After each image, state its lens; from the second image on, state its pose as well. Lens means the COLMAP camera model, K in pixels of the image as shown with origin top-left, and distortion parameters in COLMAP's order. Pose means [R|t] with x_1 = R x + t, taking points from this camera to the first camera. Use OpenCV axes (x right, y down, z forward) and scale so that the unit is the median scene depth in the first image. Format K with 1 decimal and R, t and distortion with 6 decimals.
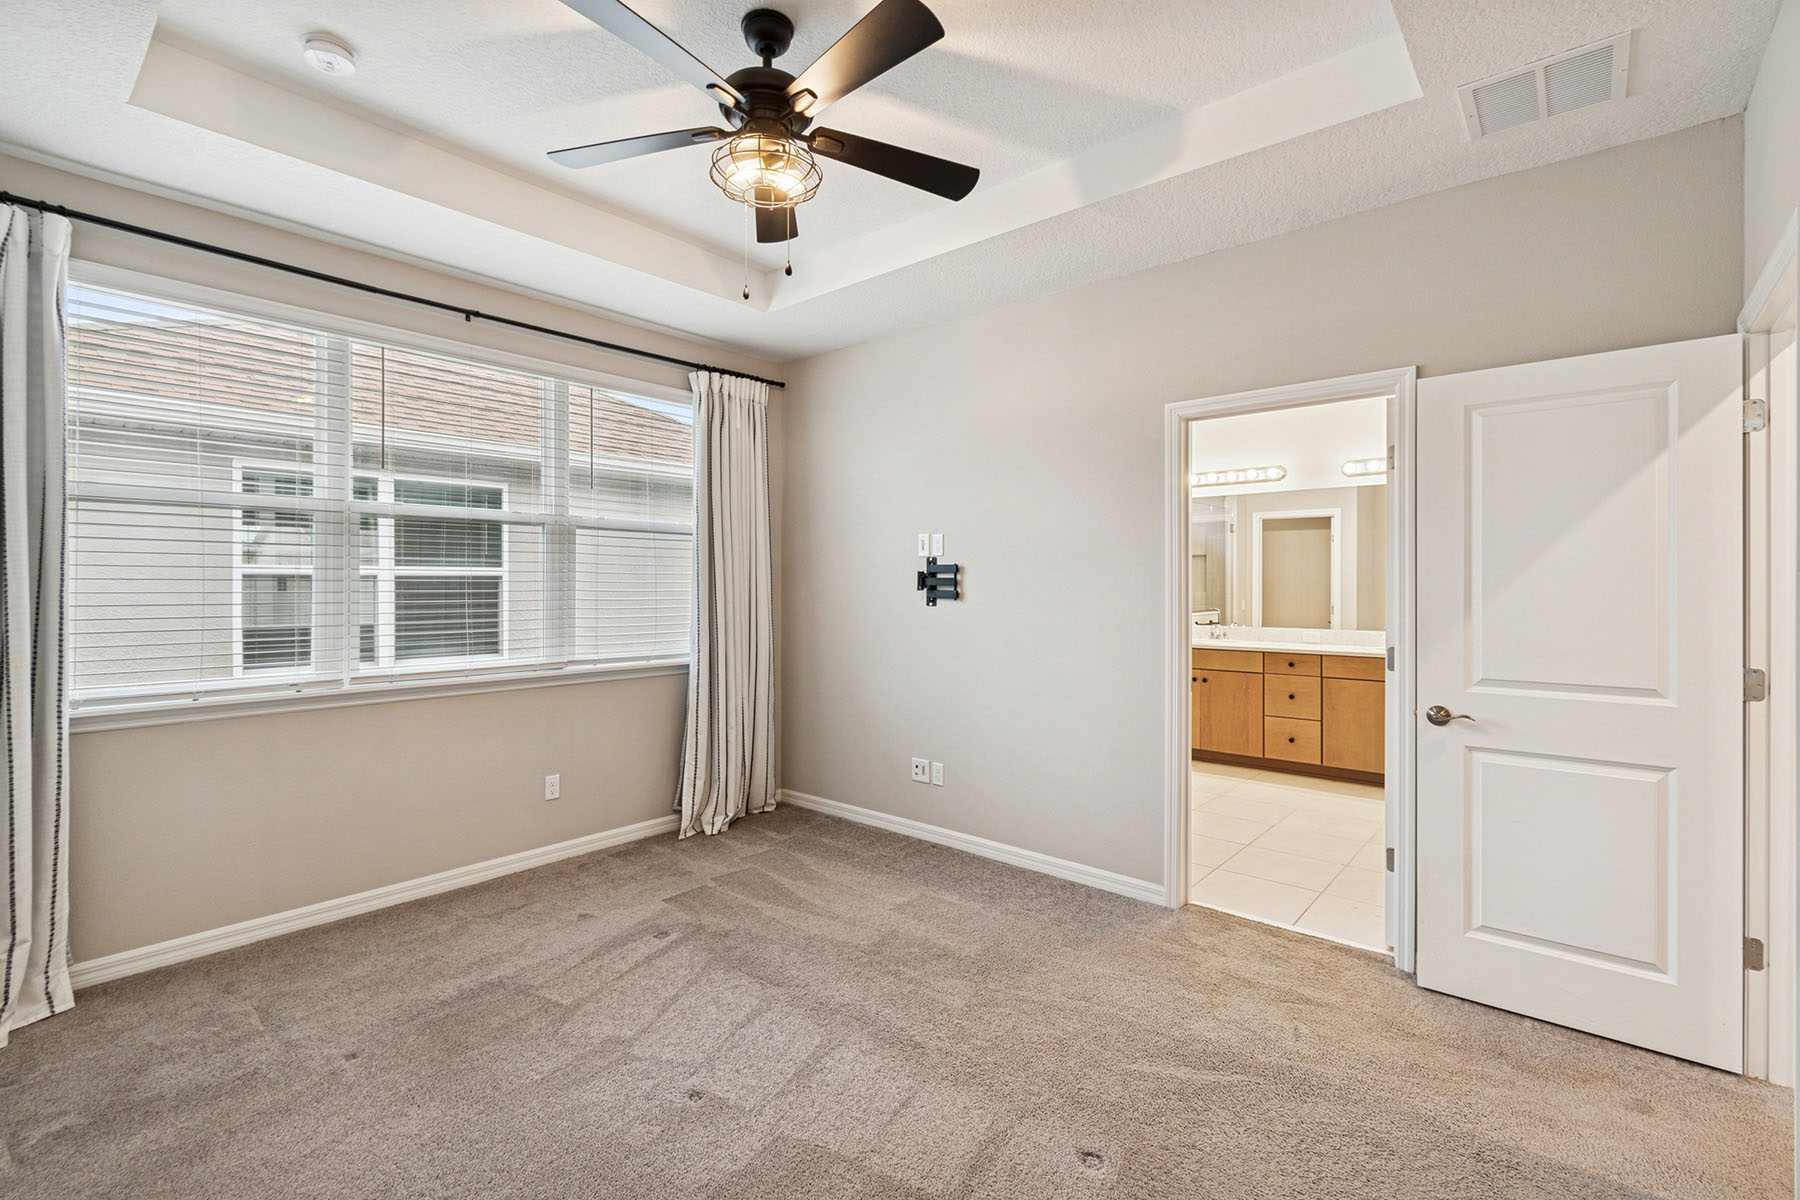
lens RADIAL K [[797.3, 0, 898.5], [0, 797.3, 587.8], [0, 0, 1]] dist [0.008060, -0.005373]
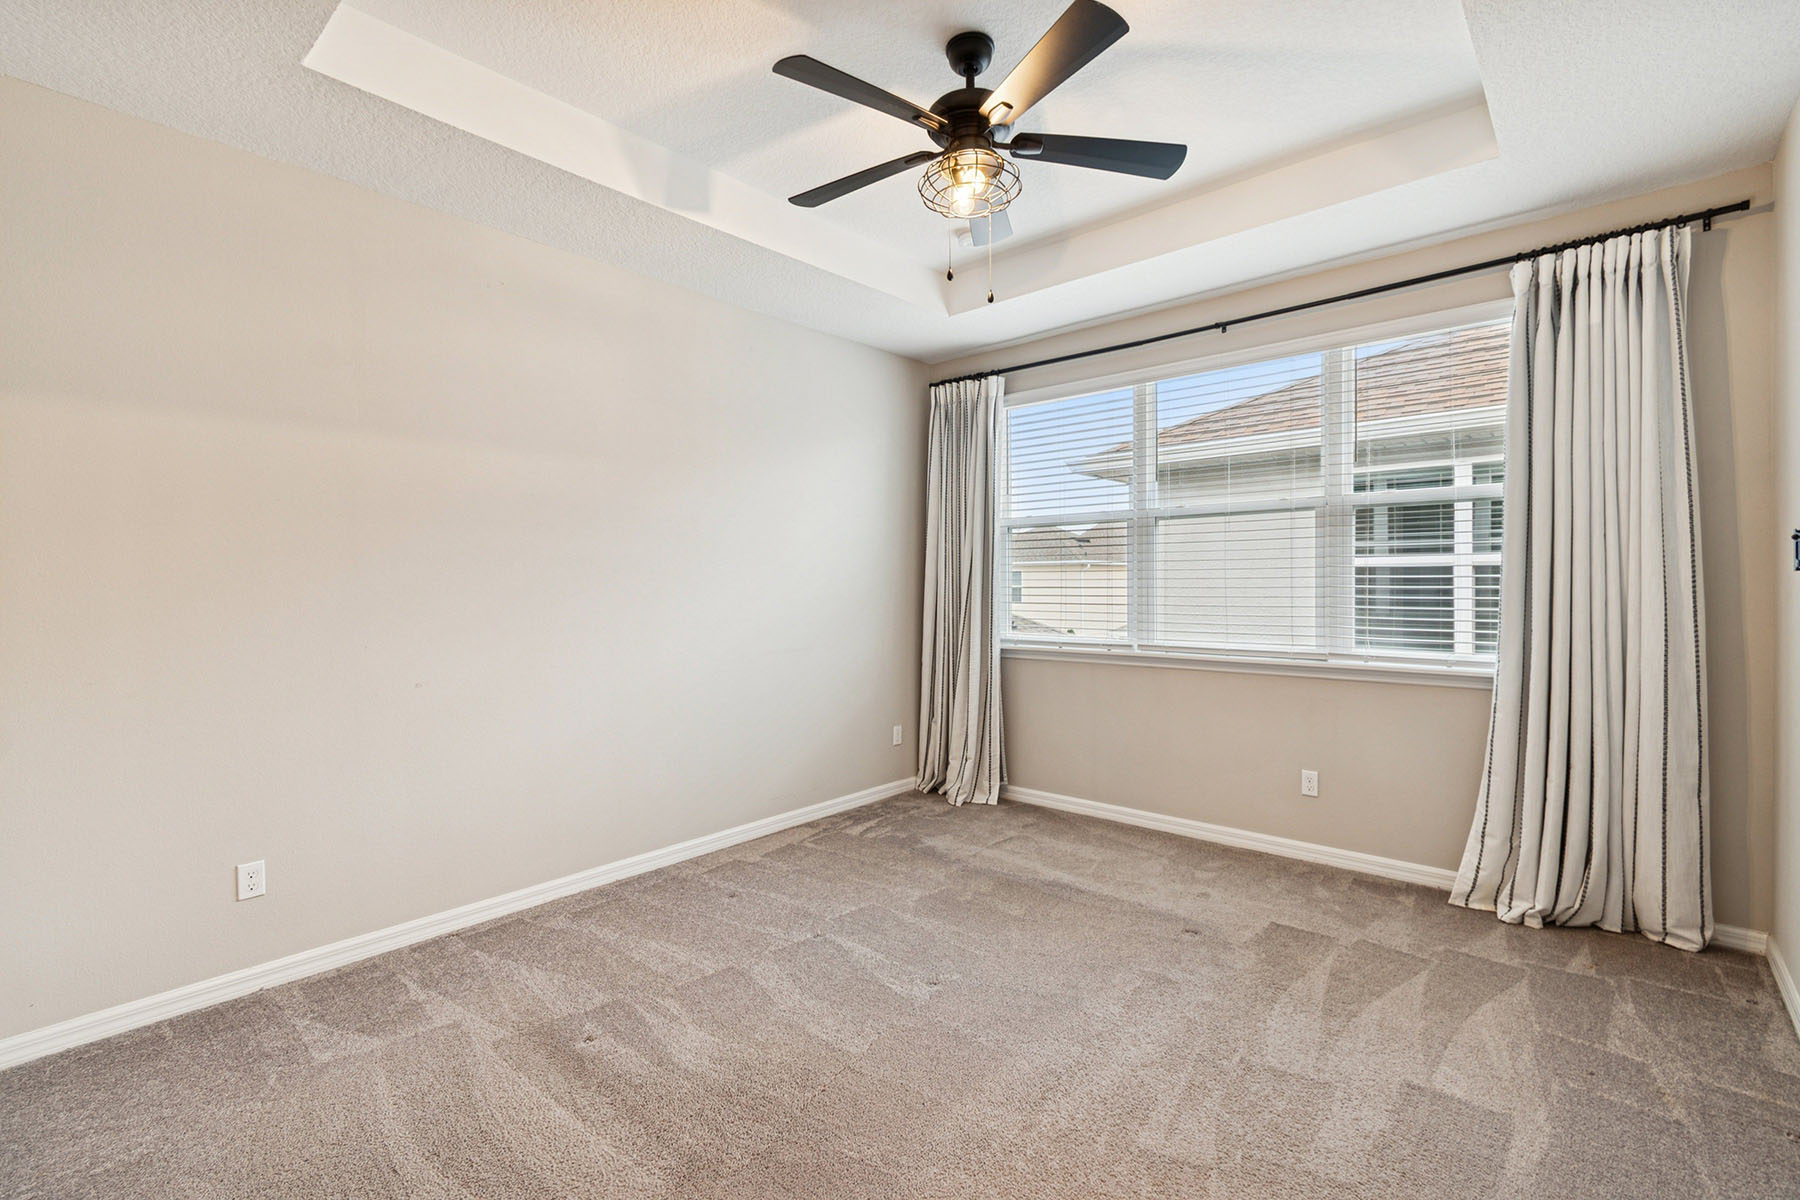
lens RADIAL K [[749.5, 0, 845.5], [0, 749.5, 589.7], [0, 0, 1]] dist [-0.001823, -0.000741]
pose [[-0.013470, 0.011167, -0.999847, 0.475652], [0.005600, 0.999923, 0.011093, 0.005510], [0.999894, -0.005450, -0.013532, 0.466130]]
